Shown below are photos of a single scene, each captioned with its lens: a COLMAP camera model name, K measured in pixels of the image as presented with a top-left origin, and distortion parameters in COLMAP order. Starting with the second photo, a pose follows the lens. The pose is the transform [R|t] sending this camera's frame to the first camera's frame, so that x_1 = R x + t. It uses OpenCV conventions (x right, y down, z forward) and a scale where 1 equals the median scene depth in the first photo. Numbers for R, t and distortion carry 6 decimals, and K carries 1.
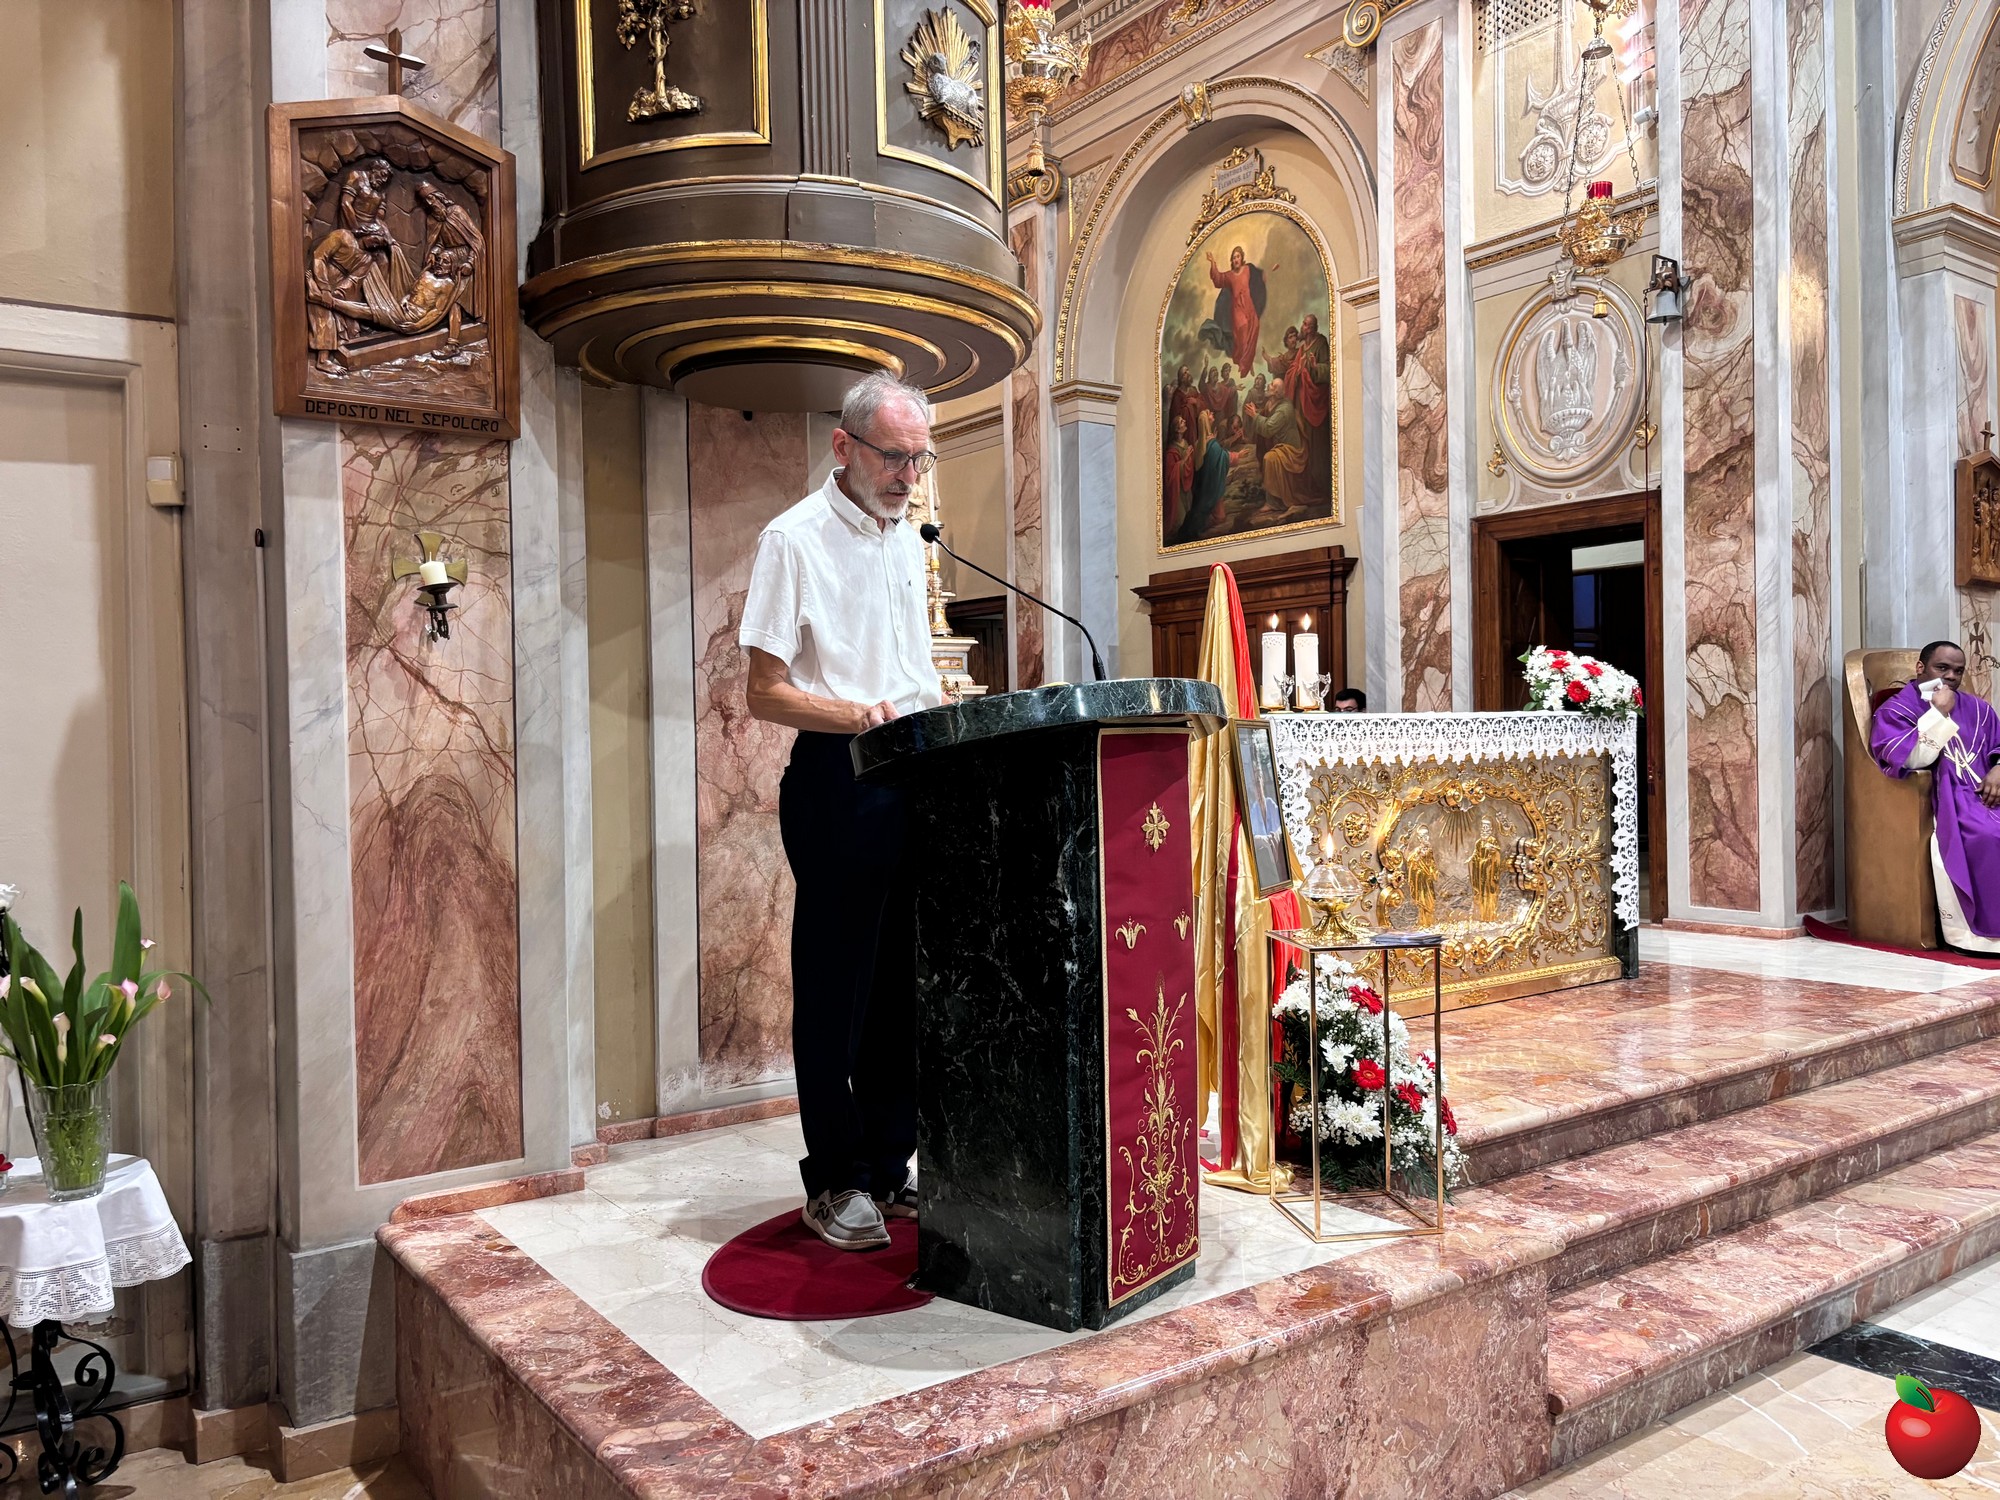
lens RADIAL K [[1544.8, 0, 994.2], [0, 1544.8, 752.4], [0, 0, 1]] dist [0.019590, -0.018386]
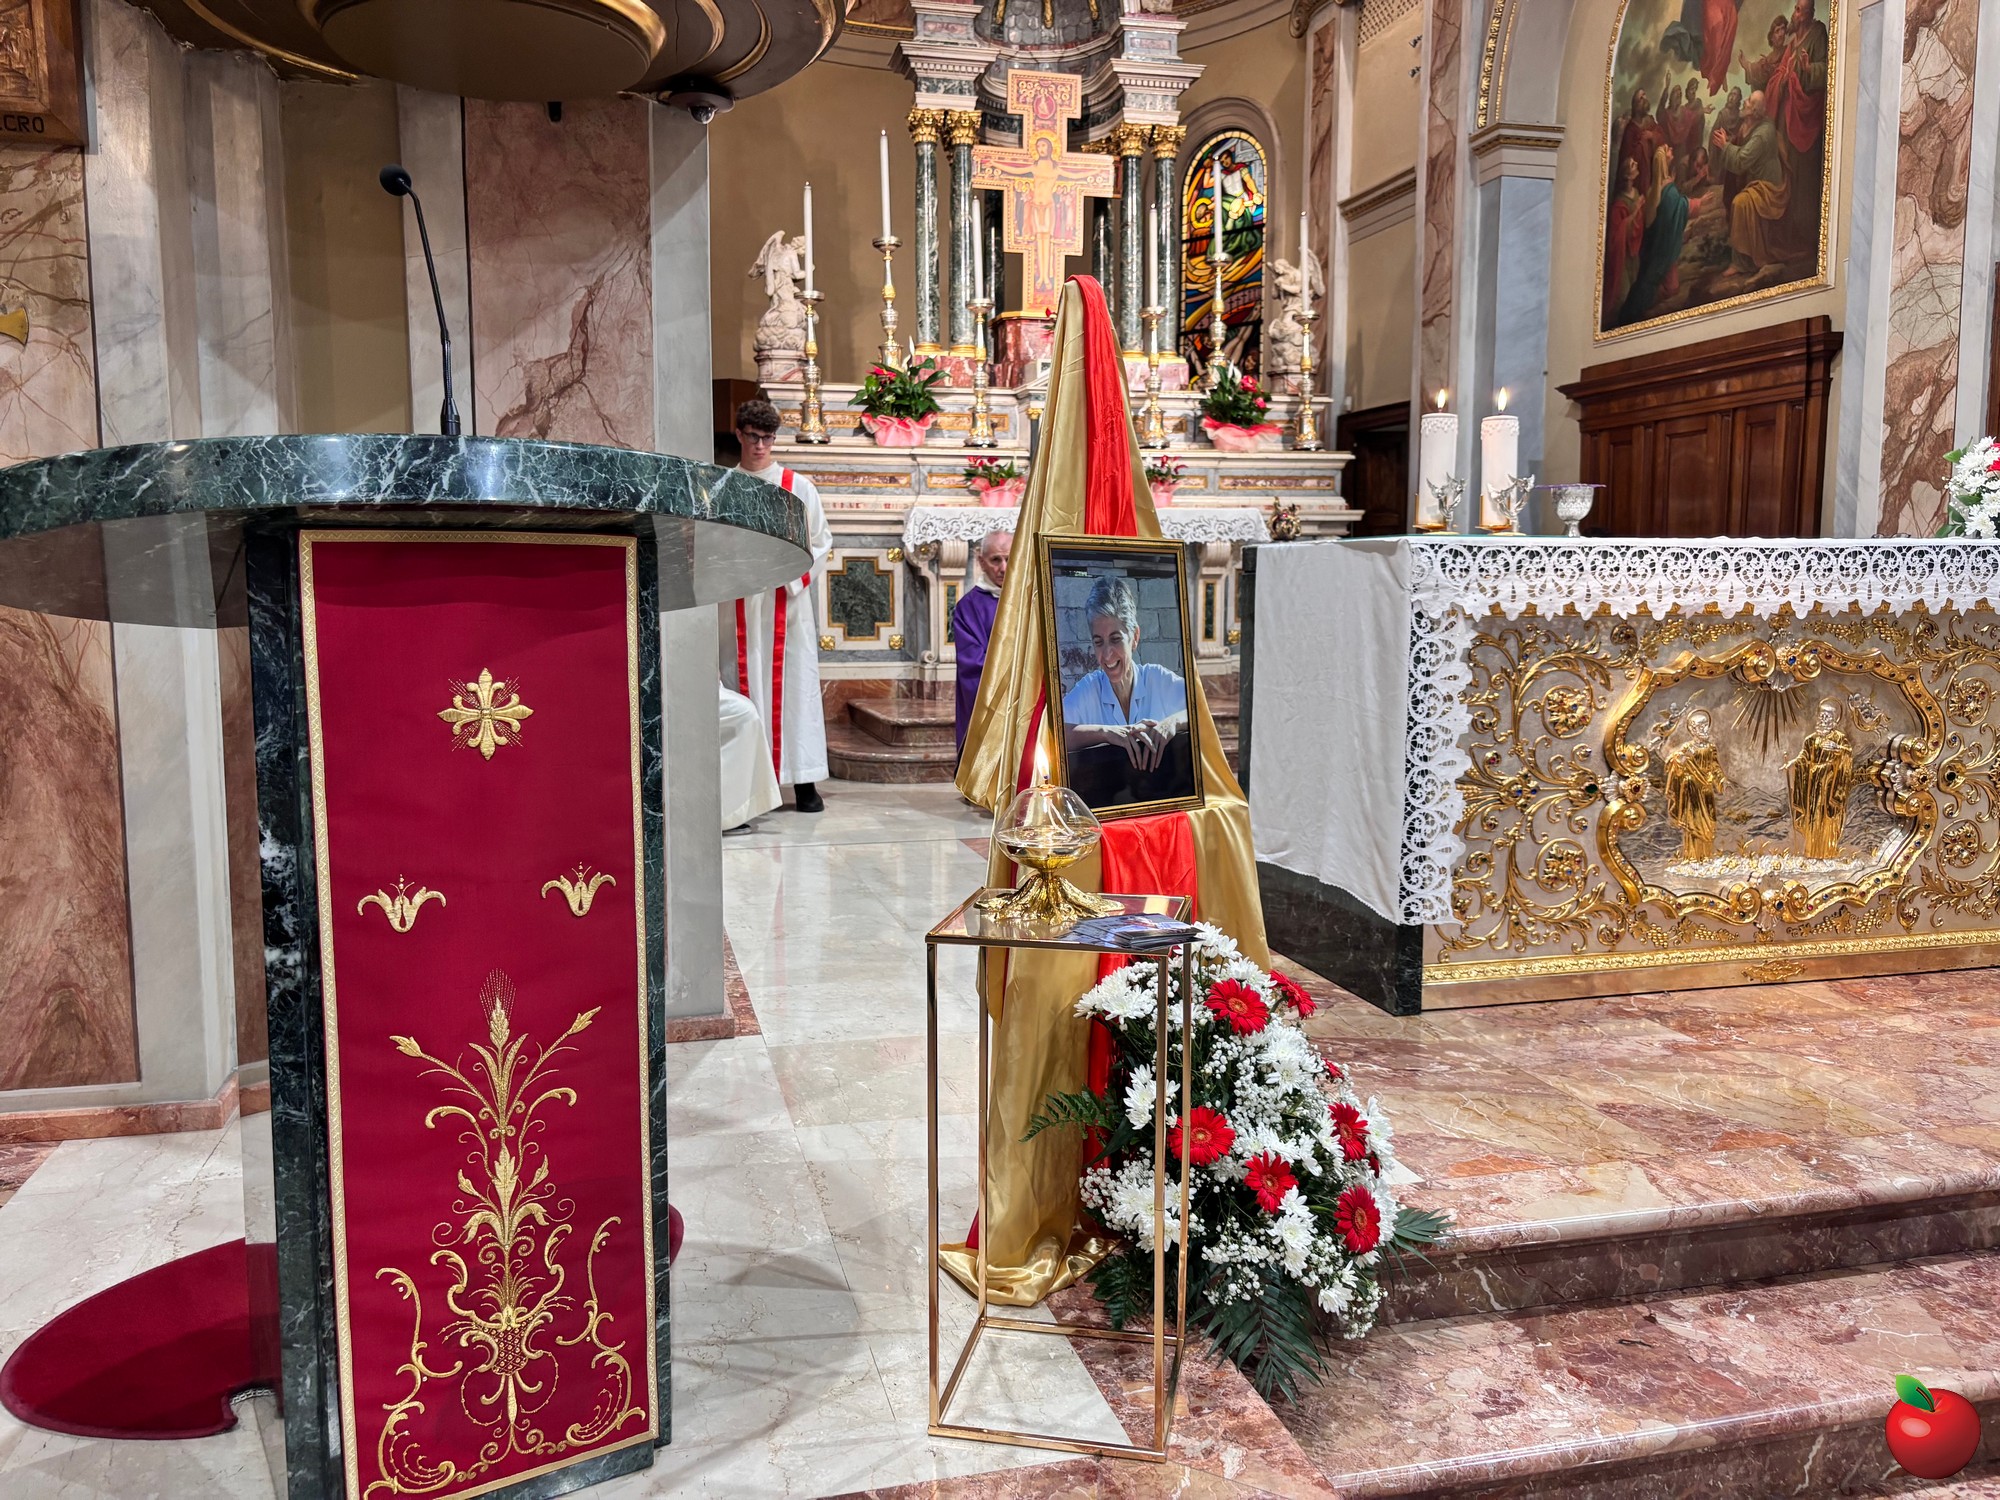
lens RADIAL K [[1544.8, 0, 979.0], [0, 1544.8, 747.1], [0, 0, 1]] dist [0.019590, -0.018386]
pose [[0.930155, 0.058726, -0.362441, 0.366888], [-0.020934, 0.994003, 0.107333, -0.002730], [0.366570, -0.092249, 0.925806, 0.428741]]
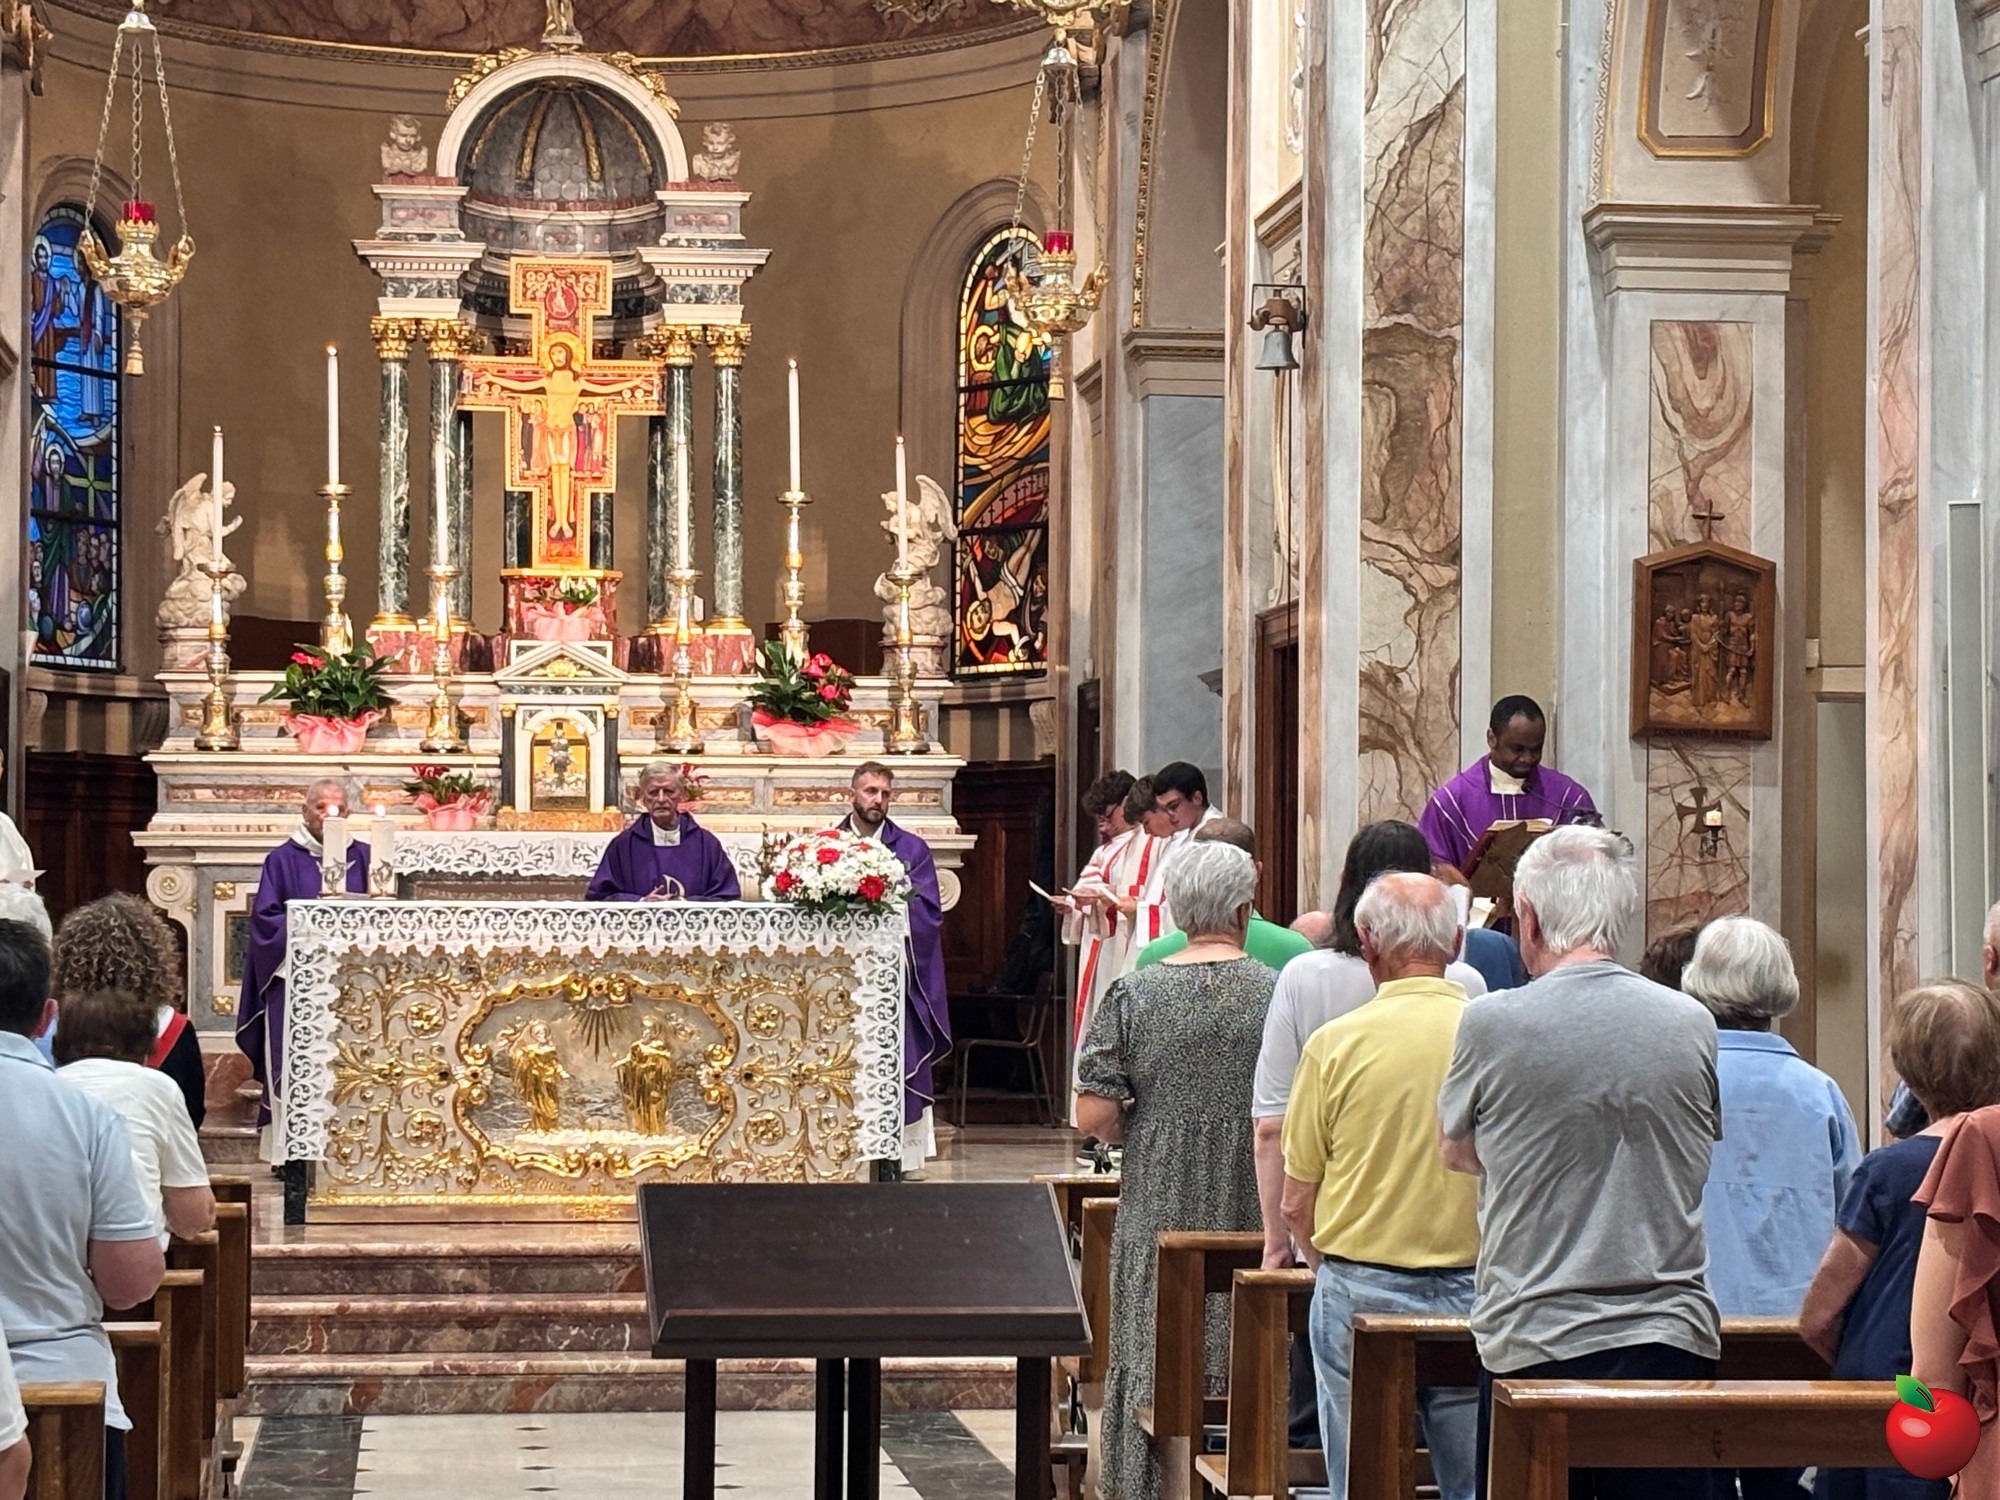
lens RADIAL K [[5012.2, 0, 1011.7], [0, 5012.2, 767.8], [0, 0, 1]] dist [0.208799, 0.000000]
pose [[0.874943, 0.012550, -0.484063, 3.158949], [-0.029088, 0.999221, -0.026670, -0.053284], [0.483351, 0.037415, 0.874627, -2.408141]]
